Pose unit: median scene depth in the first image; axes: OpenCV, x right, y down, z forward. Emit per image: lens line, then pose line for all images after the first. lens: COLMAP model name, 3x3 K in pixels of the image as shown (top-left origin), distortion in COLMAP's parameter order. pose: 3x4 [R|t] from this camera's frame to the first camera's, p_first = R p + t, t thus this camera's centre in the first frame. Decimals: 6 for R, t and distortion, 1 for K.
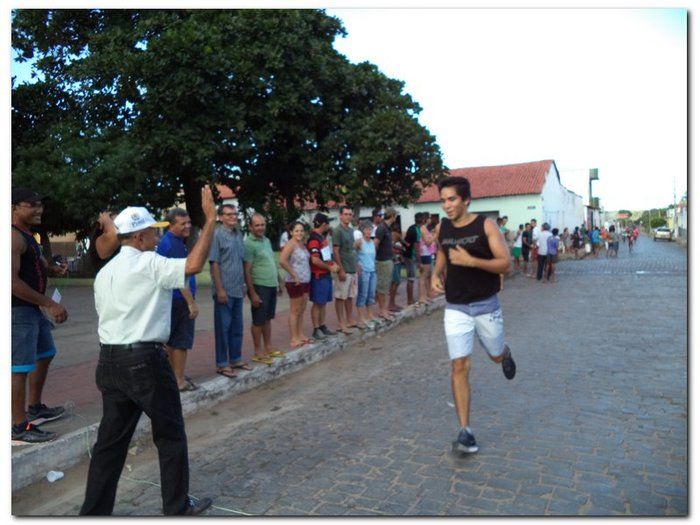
lens RADIAL K [[540.9, 0, 346.8], [0, 540.9, 253.8], [0, 0, 1]] dist [-0.036758, 0.004652]
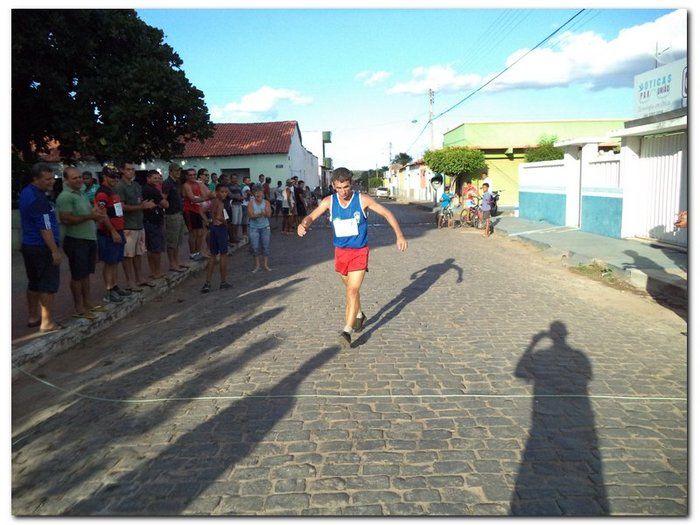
lens RADIAL K [[540.9, 0, 344.6], [0, 540.9, 254.3], [0, 0, 1]] dist [-0.036758, 0.004652]
pose [[0.888980, -0.042607, 0.455959, -0.066963], [0.006280, 0.996703, 0.080891, 0.002759], [-0.457903, -0.069047, 0.886317, -0.025525]]
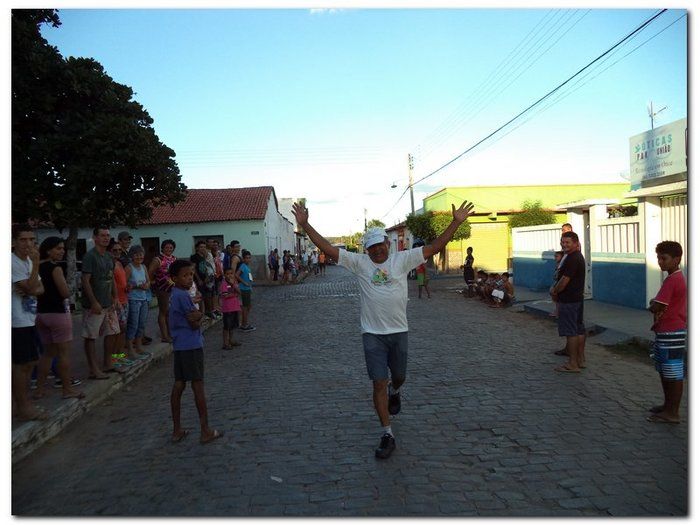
lens RADIAL K [[540.9, 0, 344.2], [0, 540.9, 252.2], [0, 0, 1]] dist [-0.036758, 0.004652]
pose [[0.864498, 0.007853, 0.502575, -0.038857], [0.016267, 0.998917, -0.043590, -0.004984], [-0.502373, 0.045859, 0.863434, 0.084619]]
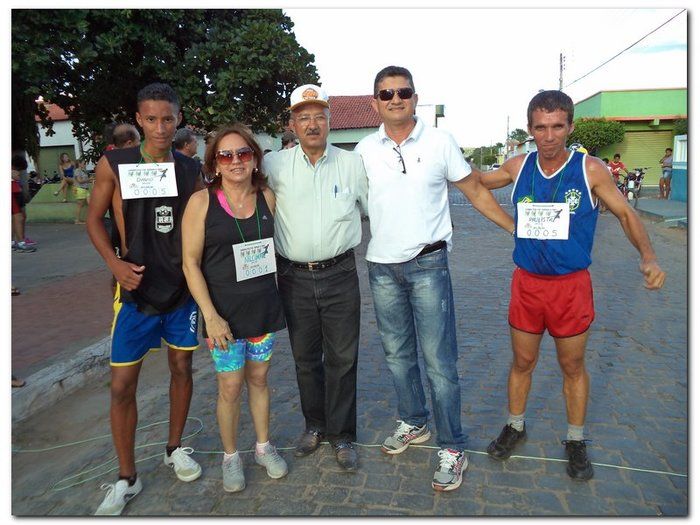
lens RADIAL K [[540.9, 0, 345.0], [0, 540.9, 260.1], [0, 0, 1]] dist [-0.036758, 0.004652]
pose [[0.961142, -0.029314, 0.274494, -0.044756], [-0.007789, 0.991070, 0.133113, 0.004143], [-0.275945, -0.130078, 0.952331, 0.066521]]
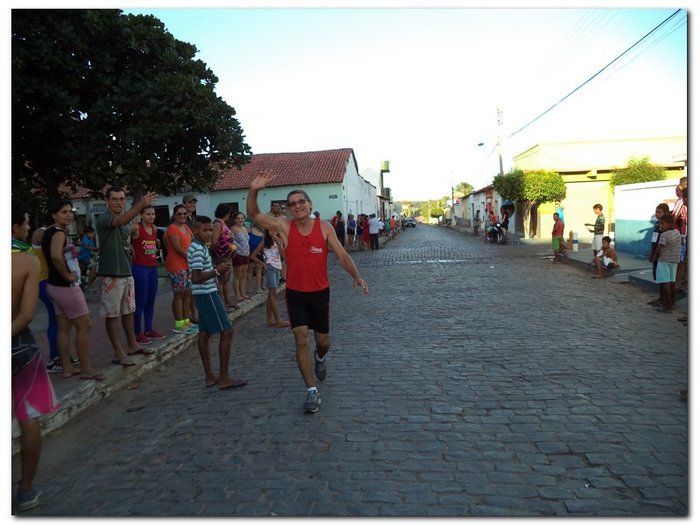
lens RADIAL K [[540.9, 0, 346.1], [0, 540.9, 251.8], [0, 0, 1]] dist [-0.036758, 0.004652]
pose [[0.933118, -0.024272, 0.358751, 0.020120], [0.018814, 0.999648, 0.018699, -0.006456], [-0.359078, -0.010699, 0.933246, 0.142975]]
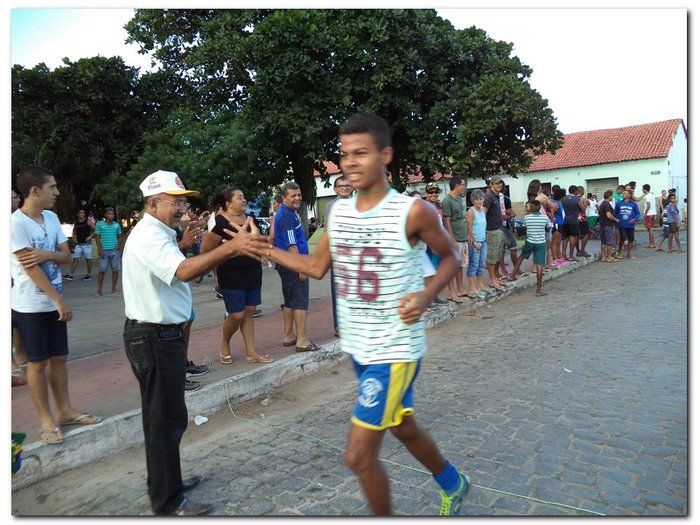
lens RADIAL K [[540.9, 0, 343.2], [0, 540.9, 255.5], [0, 0, 1]] dist [-0.036758, 0.004652]
pose [[0.980481, -0.006339, -0.196513, -0.005674], [0.016315, 0.998656, 0.049187, 0.003745], [0.195937, -0.051434, 0.979267, -0.014339]]
